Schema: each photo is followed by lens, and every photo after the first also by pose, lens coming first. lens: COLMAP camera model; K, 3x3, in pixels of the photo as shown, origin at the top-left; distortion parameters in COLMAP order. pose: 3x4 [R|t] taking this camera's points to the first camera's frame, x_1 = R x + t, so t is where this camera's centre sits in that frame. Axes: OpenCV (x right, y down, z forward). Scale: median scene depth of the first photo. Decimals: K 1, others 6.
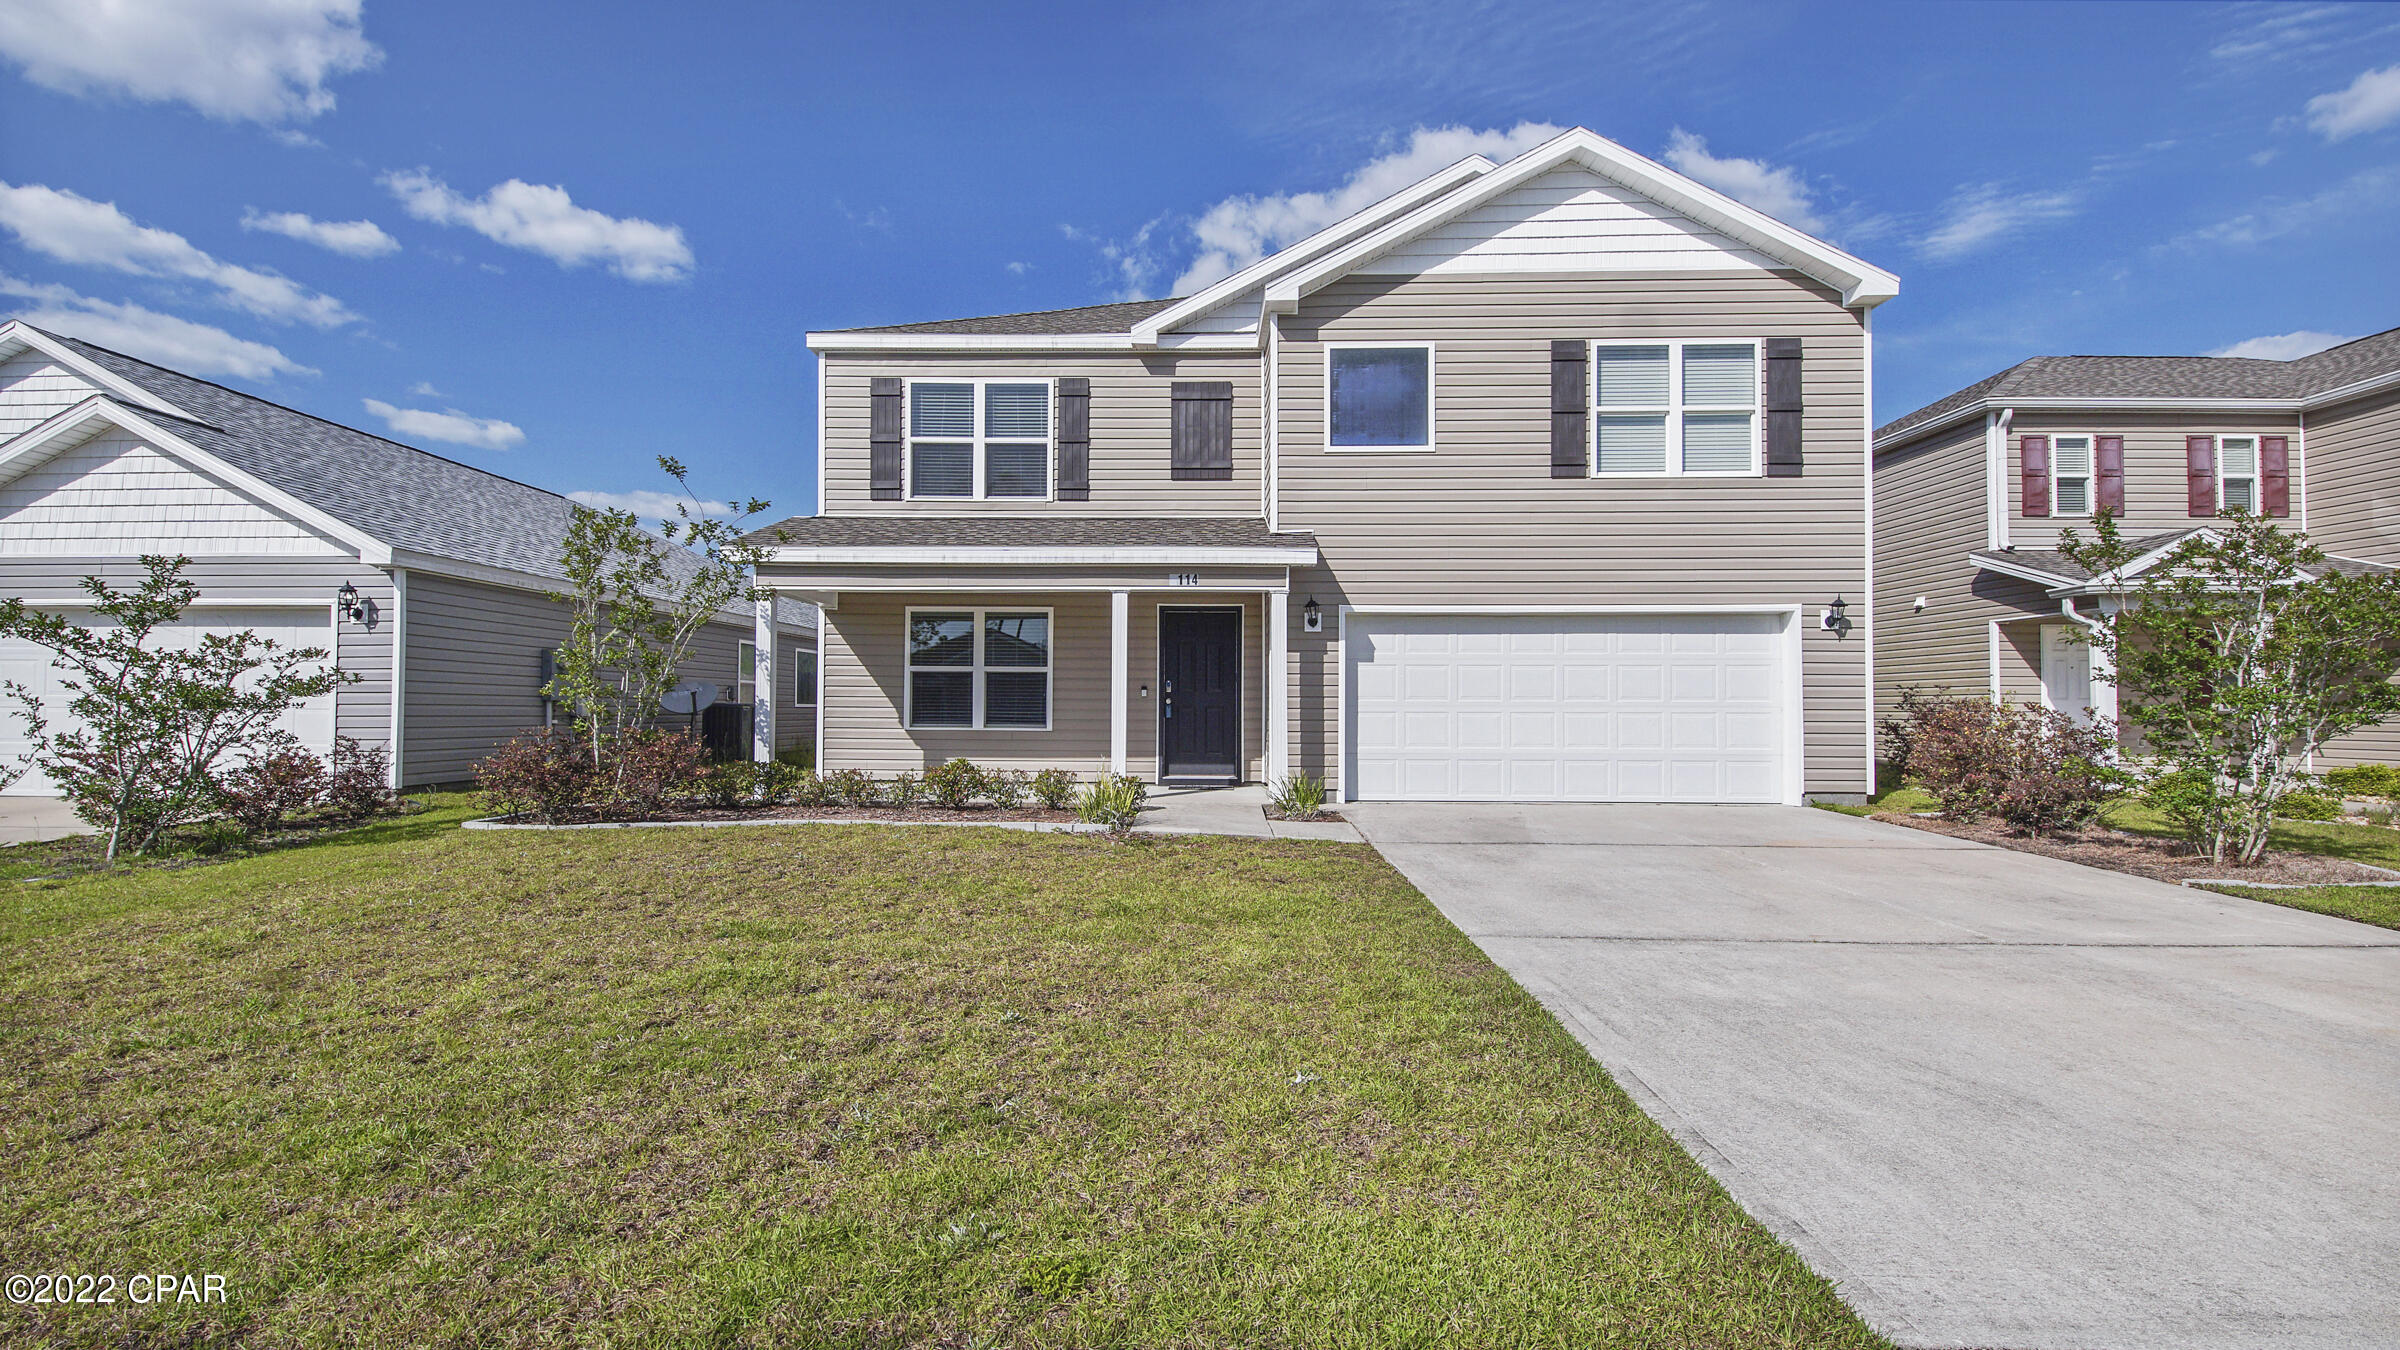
lens RADIAL K [[1045.4, 0, 1189.8], [0, 1045.4, 682.2], [0, 0, 1]] dist [0.033944, -0.018681]
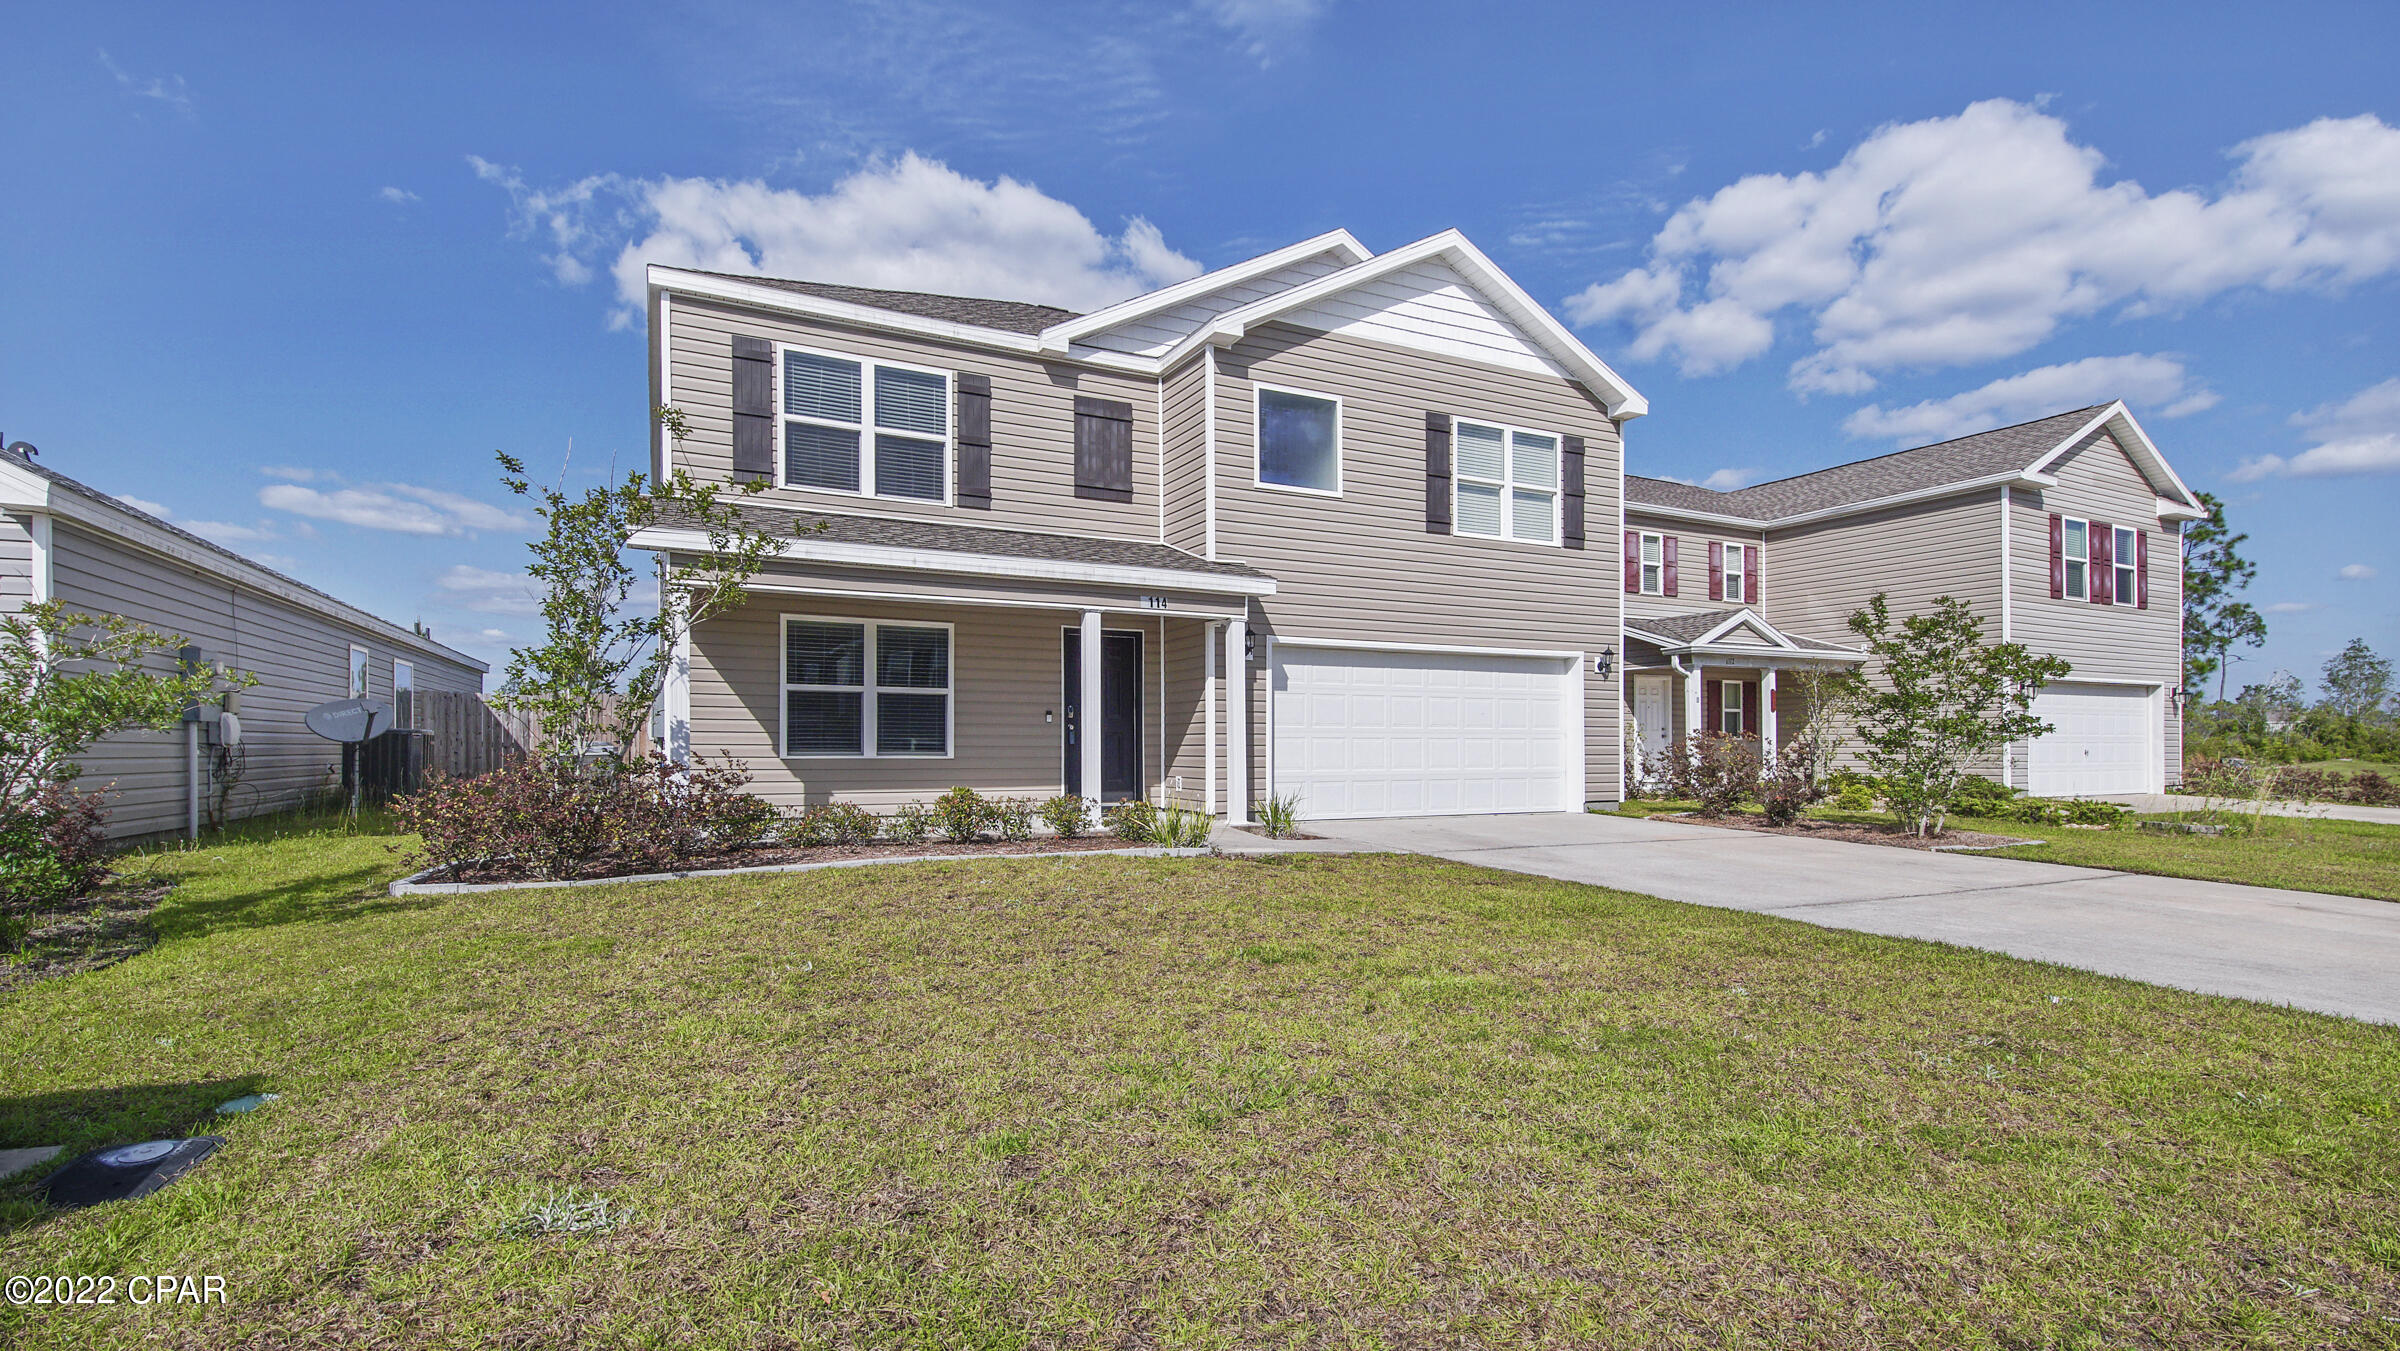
lens RADIAL K [[1064.6, 0, 1193.2], [0, 1064.6, 733.7], [0, 0, 1]] dist [0.027267, -0.020306]
pose [[0.888553, 0.003268, 0.458762, -0.376729], [-0.010350, 0.999863, 0.012923, 0.010743], [-0.458657, -0.016231, 0.888465, 0.077476]]
